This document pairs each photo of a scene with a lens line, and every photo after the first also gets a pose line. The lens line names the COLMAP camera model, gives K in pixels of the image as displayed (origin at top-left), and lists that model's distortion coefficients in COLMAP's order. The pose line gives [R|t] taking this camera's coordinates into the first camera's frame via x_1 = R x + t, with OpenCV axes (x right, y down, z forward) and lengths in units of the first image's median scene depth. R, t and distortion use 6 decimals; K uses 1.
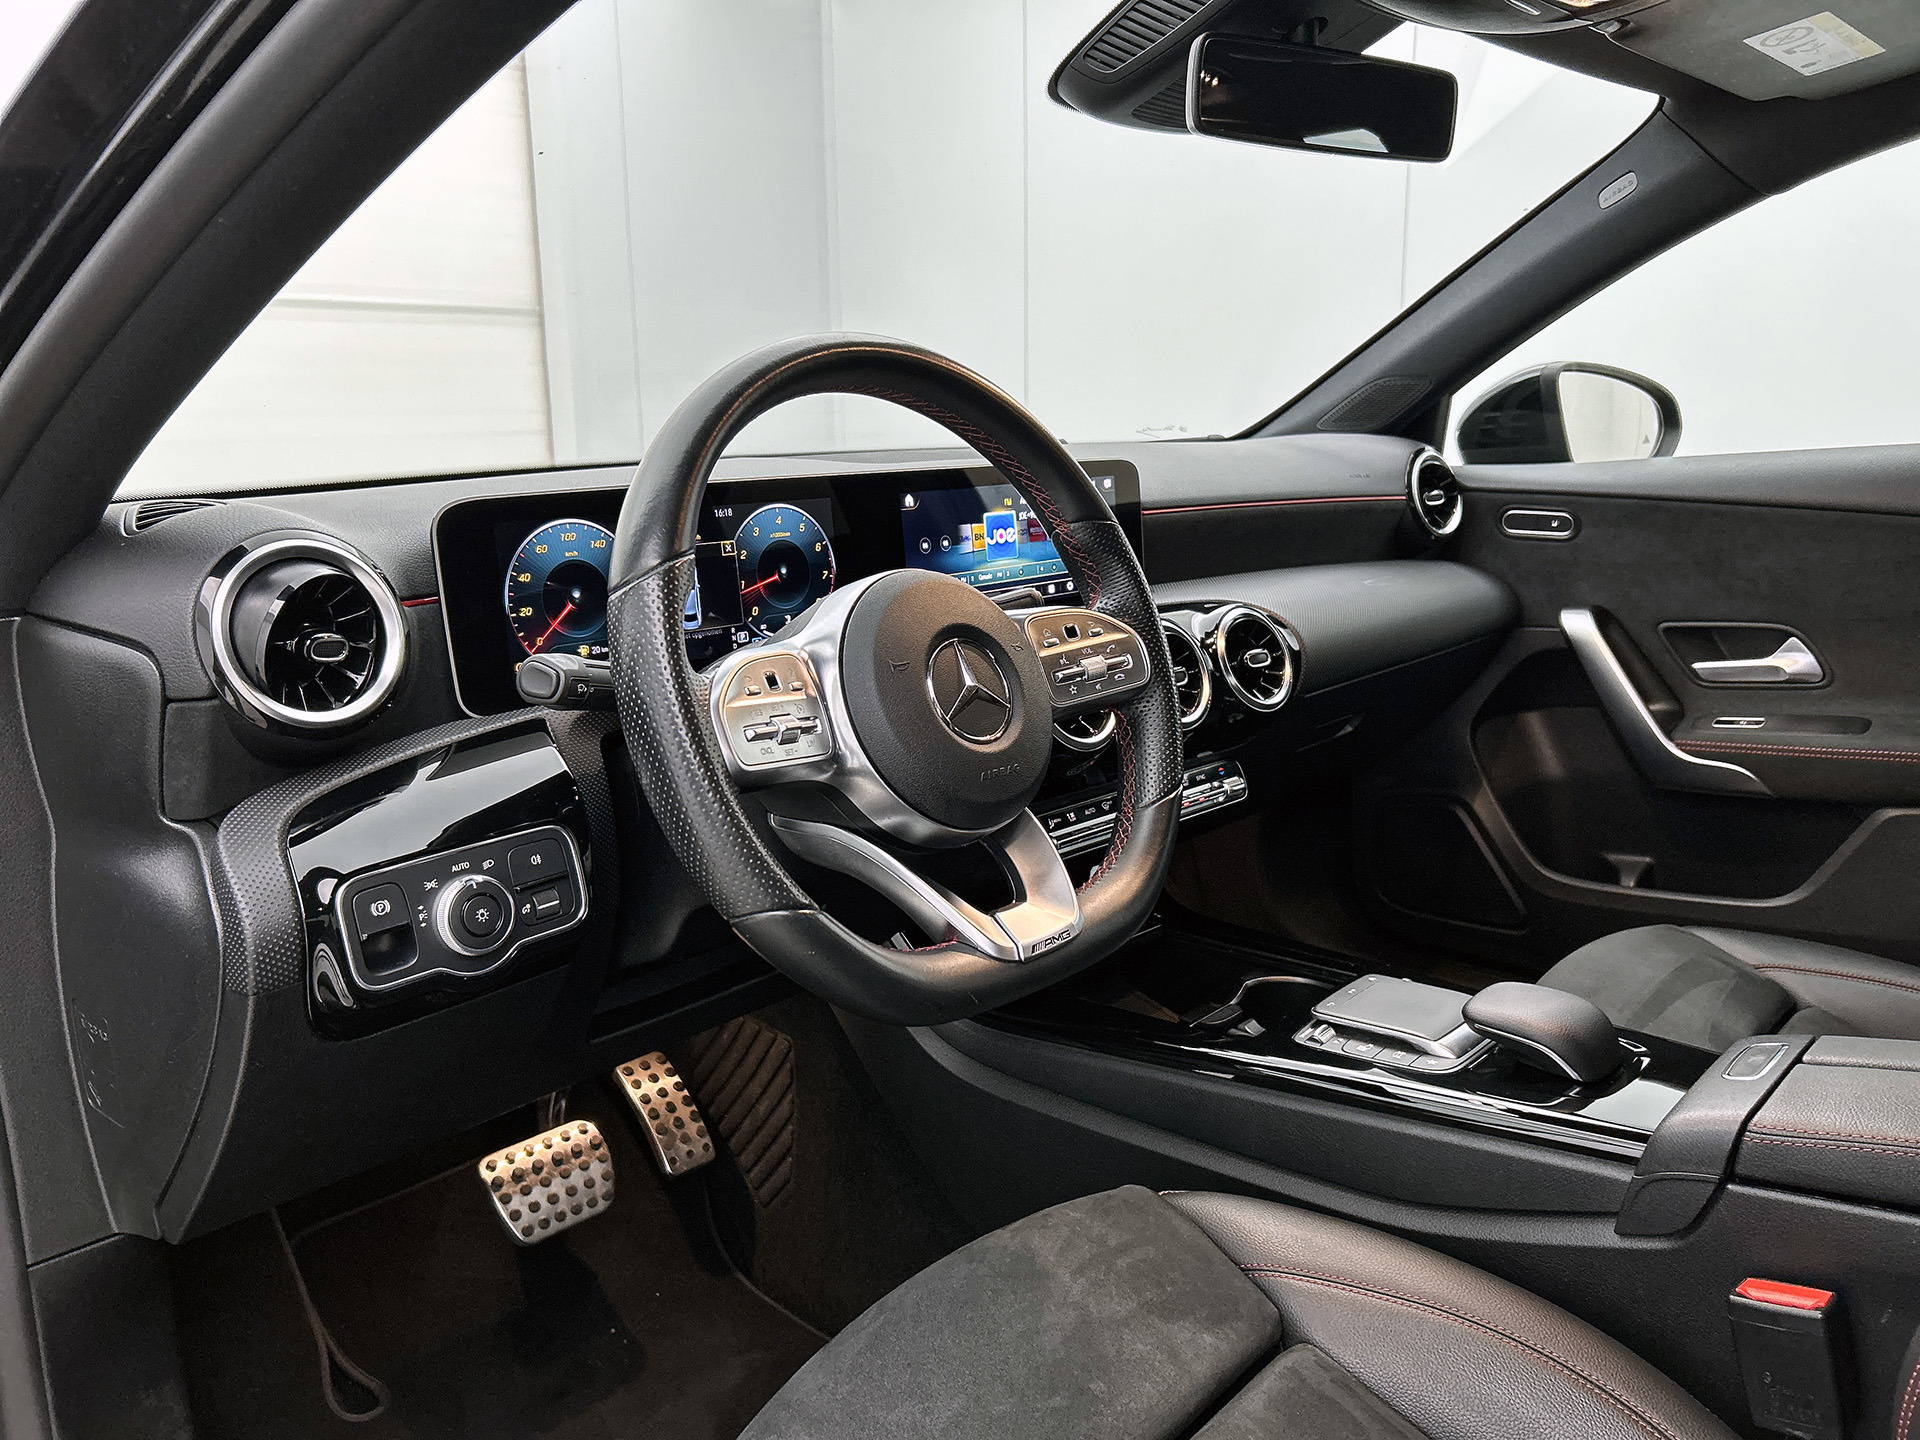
lens RADIAL K [[1445.0, 0, 964.1], [0, 1445.0, 730.9], [0, 0, 1]] dist [0.042482, -0.011428]
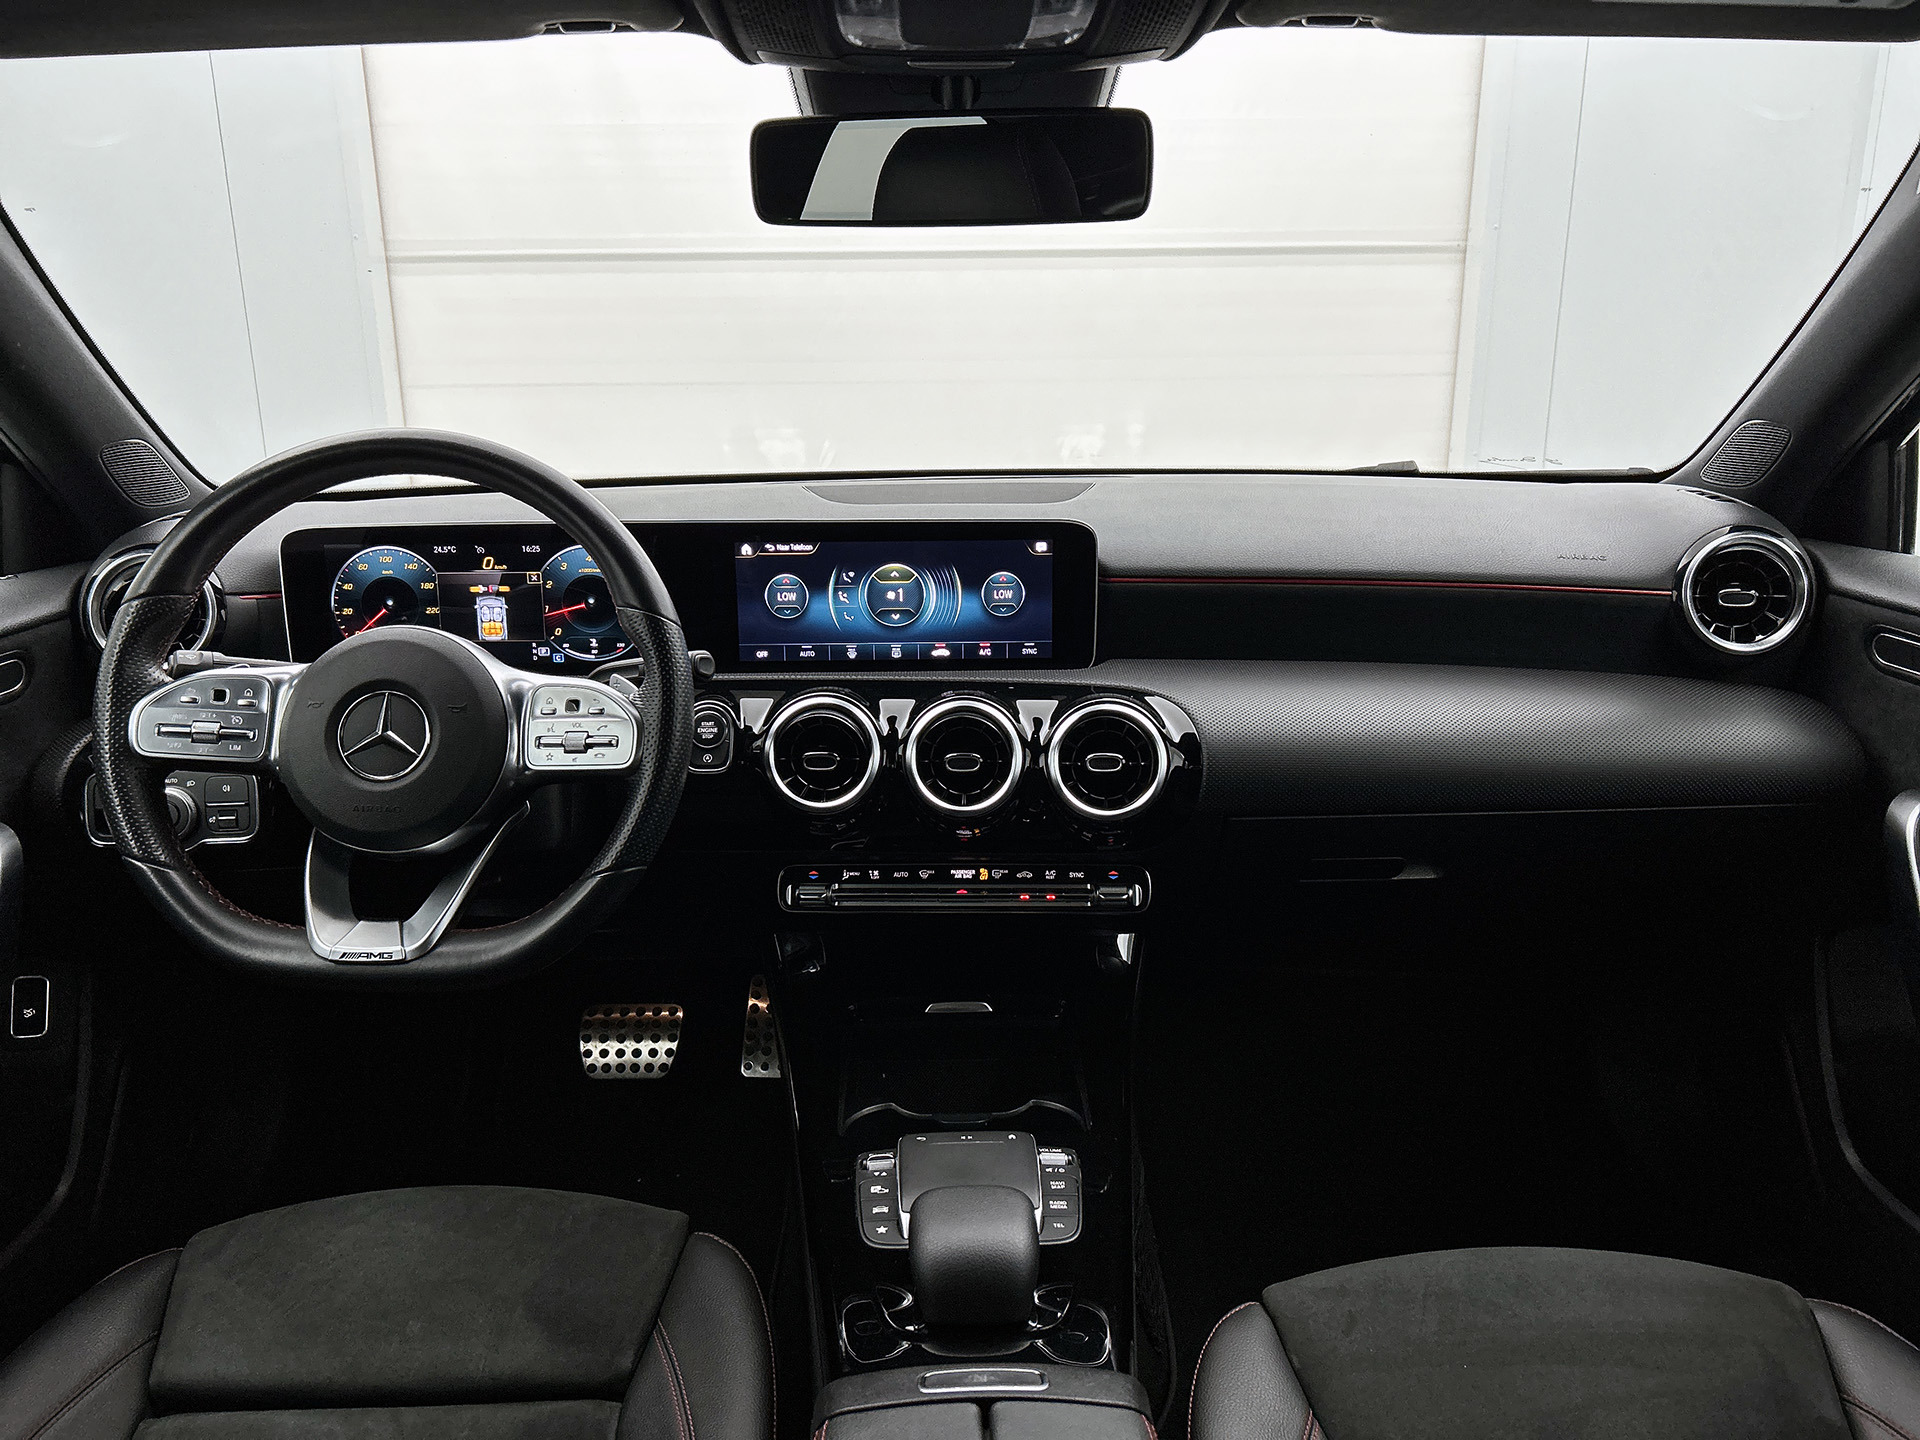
lens RADIAL K [[1445.0, 0, 974.8], [0, 1445.0, 728.2], [0, 0, 1]] dist [0.042482, -0.011428]
pose [[0.695746, 0.205328, -0.688316, 0.956424], [-0.160429, 0.978485, 0.129726, -0.218971], [0.700143, 0.020170, 0.713718, 0.384732]]
